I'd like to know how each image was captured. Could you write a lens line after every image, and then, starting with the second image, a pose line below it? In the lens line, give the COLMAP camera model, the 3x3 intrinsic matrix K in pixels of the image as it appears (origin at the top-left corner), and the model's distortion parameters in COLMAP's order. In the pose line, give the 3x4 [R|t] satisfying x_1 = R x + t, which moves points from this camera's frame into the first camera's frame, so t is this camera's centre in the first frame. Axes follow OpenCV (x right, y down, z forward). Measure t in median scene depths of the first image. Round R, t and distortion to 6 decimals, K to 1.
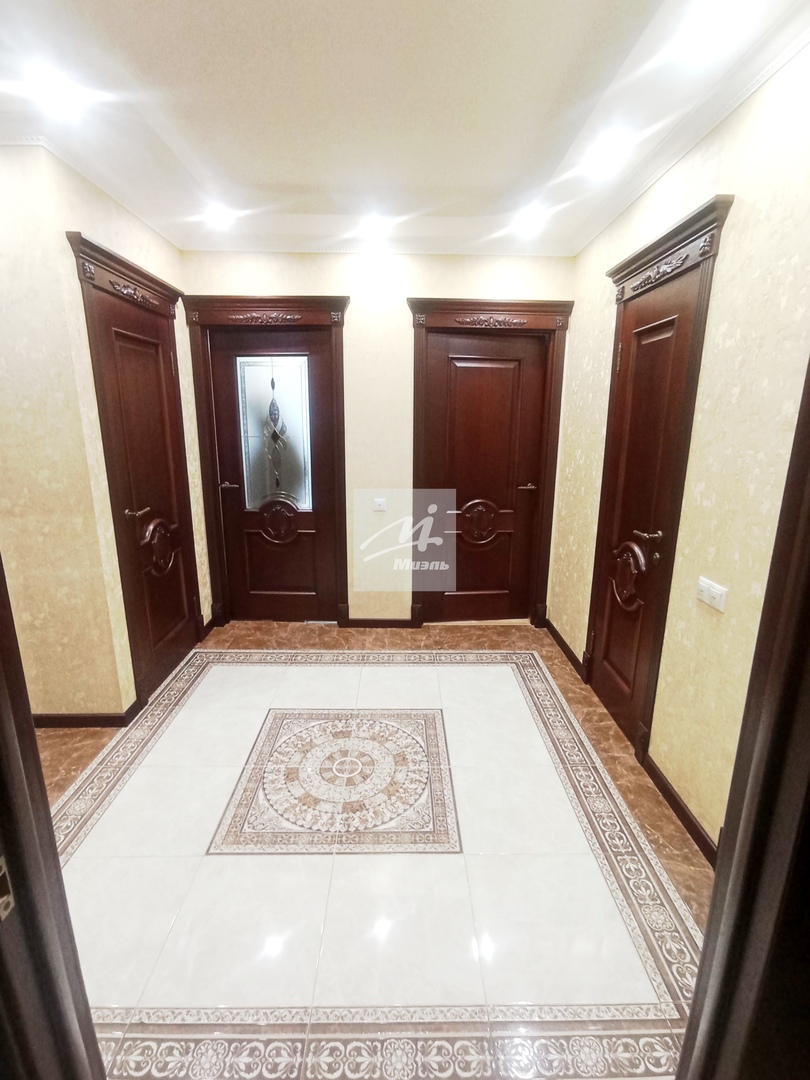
lens RADIAL K [[492.0, 0, 408.5], [0, 492.0, 539.8], [0, 0, 1]] dist [0.001812, 0.000676]
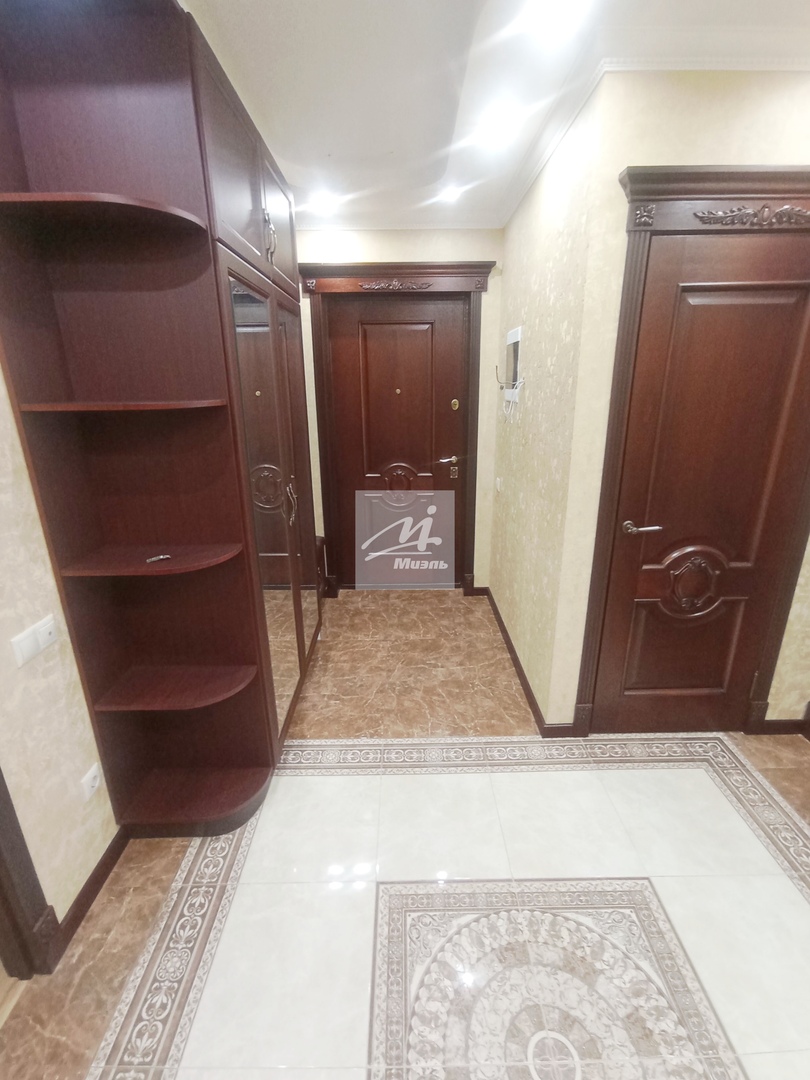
lens RADIAL K [[475.9, 0, 405.0], [0, 475.9, 540.0], [0, 0, 1]] dist [-0.004788, -0.000812]
pose [[-0.010127, 0.297961, -0.954524, 0.206485], [-0.228924, 0.928530, 0.292275, -0.197585], [0.973392, 0.221474, 0.058807, 0.681853]]
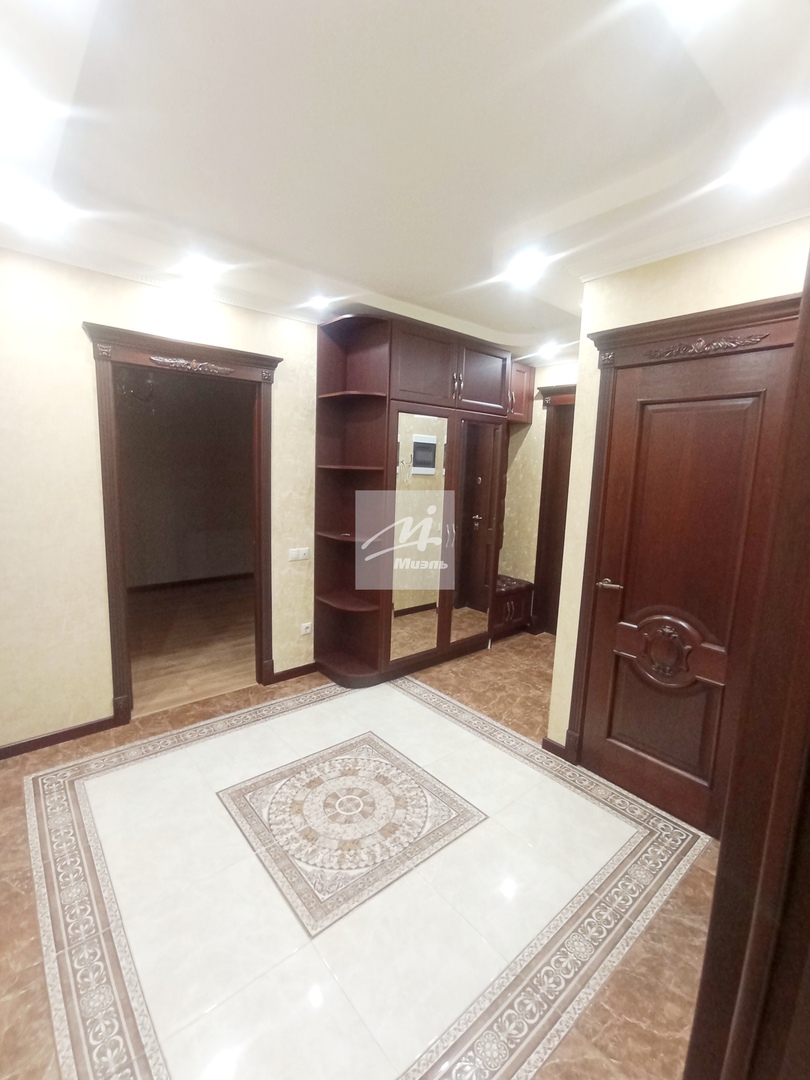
lens RADIAL K [[492.0, 0, 408.5], [0, 492.0, 539.8], [0, 0, 1]] dist [0.001812, 0.000676]
pose [[-0.769139, 0.063349, -0.635934, 0.412763], [-0.195646, 0.923959, 0.328667, -0.433237], [0.608398, 0.377209, -0.698259, 1.604322]]
